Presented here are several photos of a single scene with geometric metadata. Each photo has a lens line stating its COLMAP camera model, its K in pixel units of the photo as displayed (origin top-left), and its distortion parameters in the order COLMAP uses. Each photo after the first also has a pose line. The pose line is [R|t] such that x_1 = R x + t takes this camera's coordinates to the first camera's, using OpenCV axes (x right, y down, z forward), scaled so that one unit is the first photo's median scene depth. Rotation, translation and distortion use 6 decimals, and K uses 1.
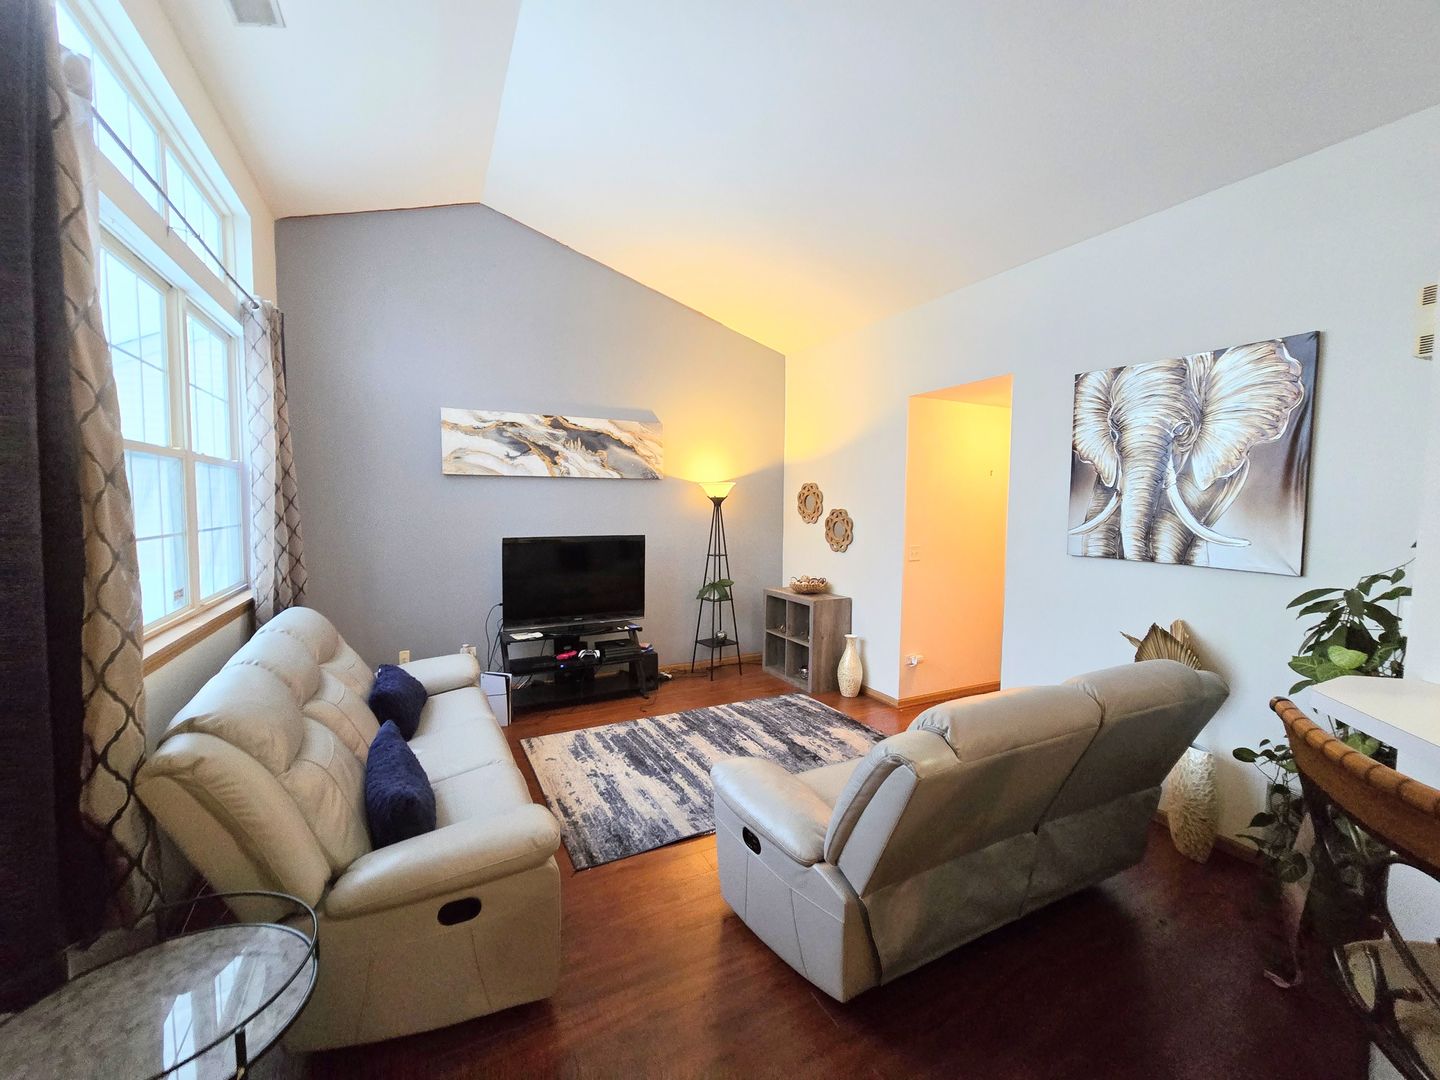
lens RADIAL K [[590.9, 0, 724.5], [0, 590.9, 539.7], [0, 0, 1]] dist [-0.006821, 0.001287]
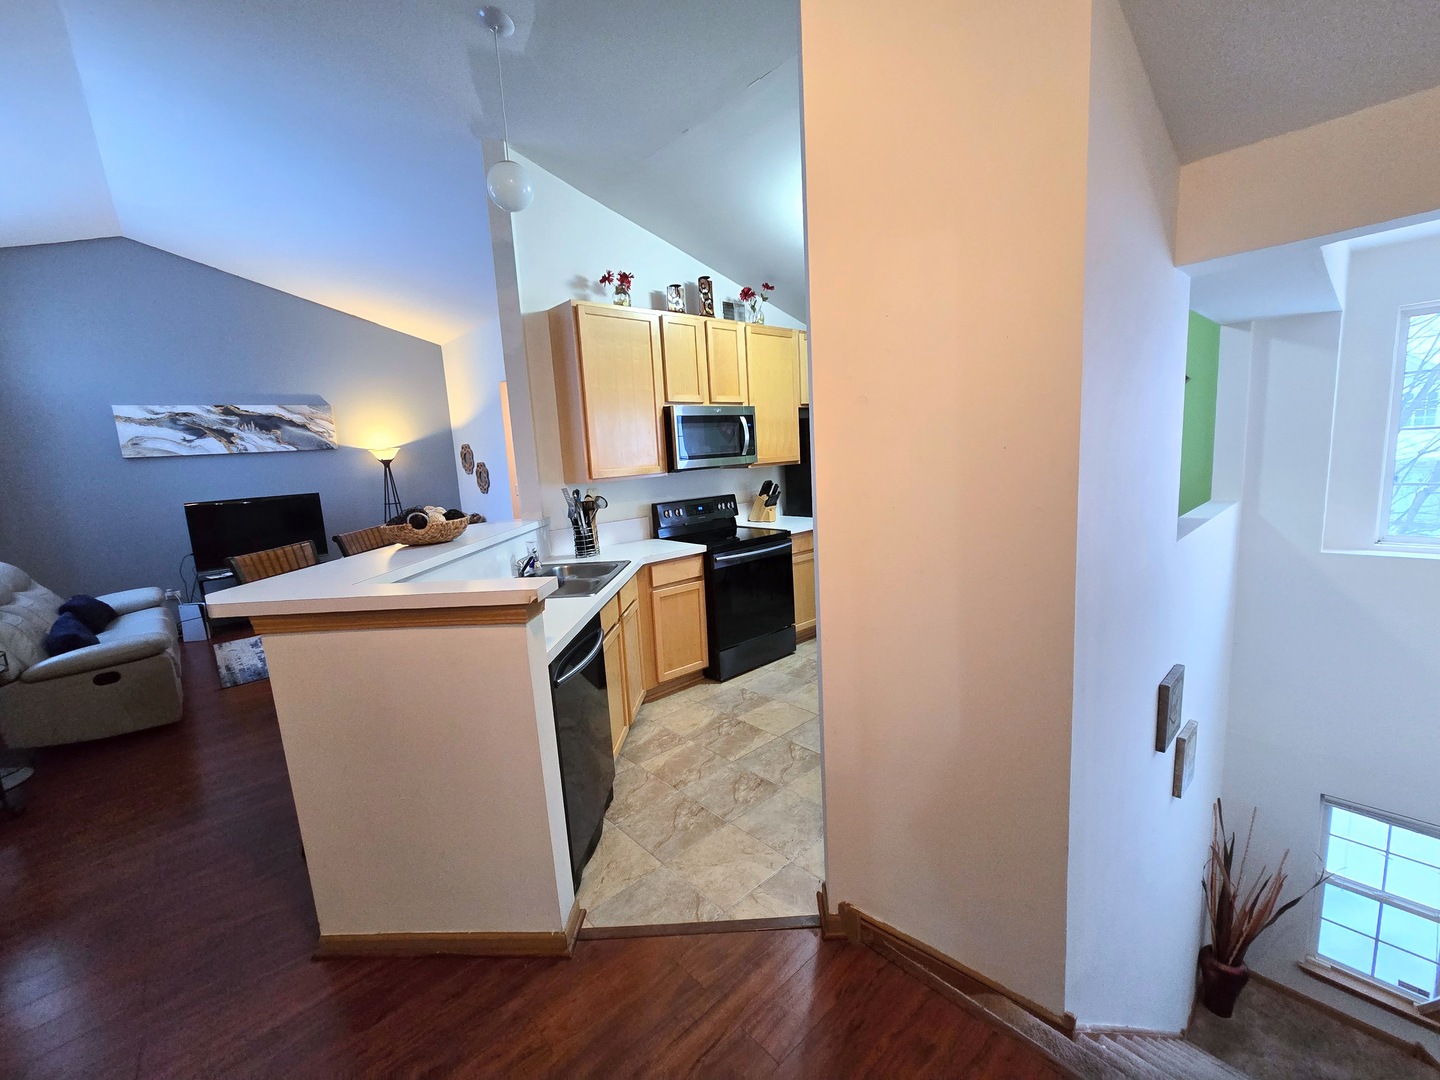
lens RADIAL K [[590.9, 0, 722.0], [0, 590.9, 535.8], [0, 0, 1]] dist [-0.006821, 0.001287]
pose [[0.963277, -0.101579, 0.248554, 0.431116], [0.081596, 0.992644, 0.089447, 0.047393], [-0.255811, -0.065881, 0.964479, -0.556960]]
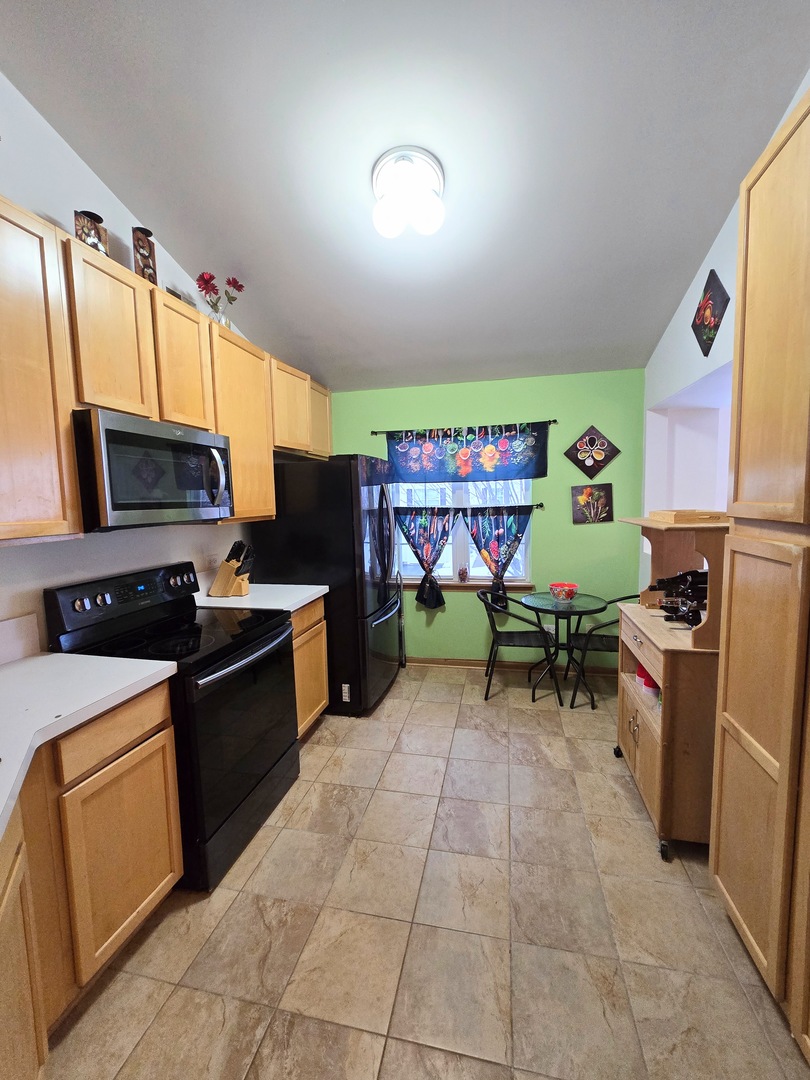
lens RADIAL K [[443.2, 0, 406.8], [0, 443.2, 542.0], [0, 0, 1]] dist [-0.006821, 0.001287]
pose [[0.639706, -0.099678, 0.762129, 0.475659], [0.075703, 0.994905, 0.066580, 0.029761], [-0.764883, 0.015104, 0.643993, -0.109486]]
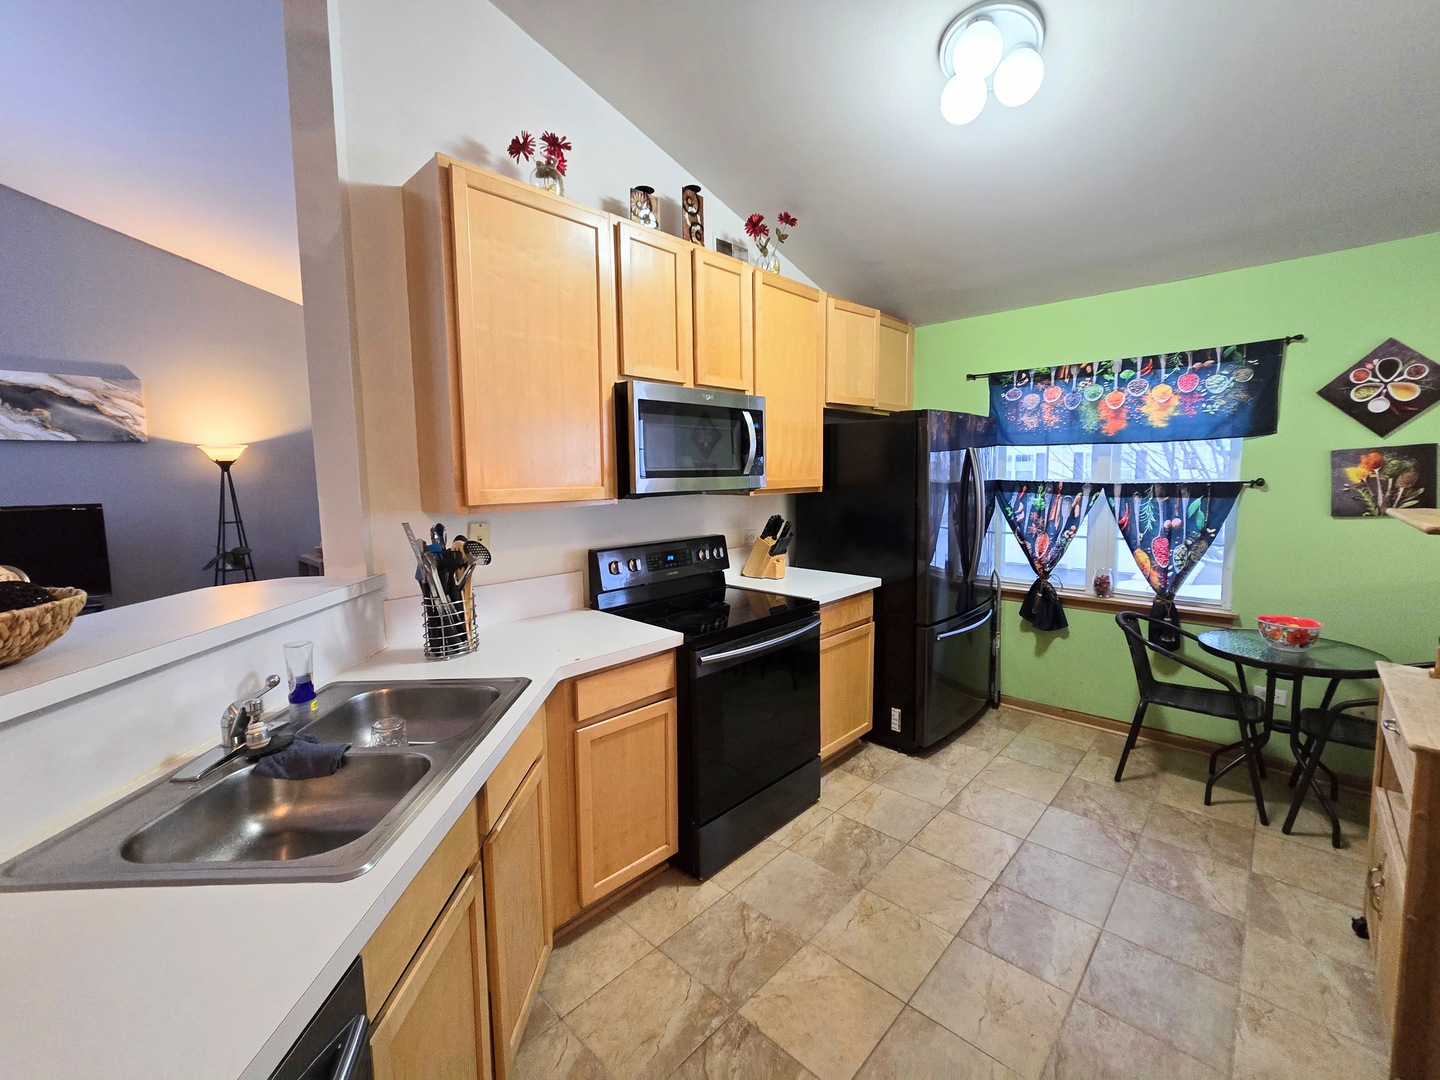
lens RADIAL K [[590.9, 0, 725.0], [0, 590.9, 528.6], [0, 0, 1]] dist [-0.006821, 0.001287]
pose [[0.943675, -0.053415, 0.326533, 0.501911], [0.041949, 0.998234, 0.042062, 0.034297], [-0.328203, -0.025995, 0.944249, -0.185114]]
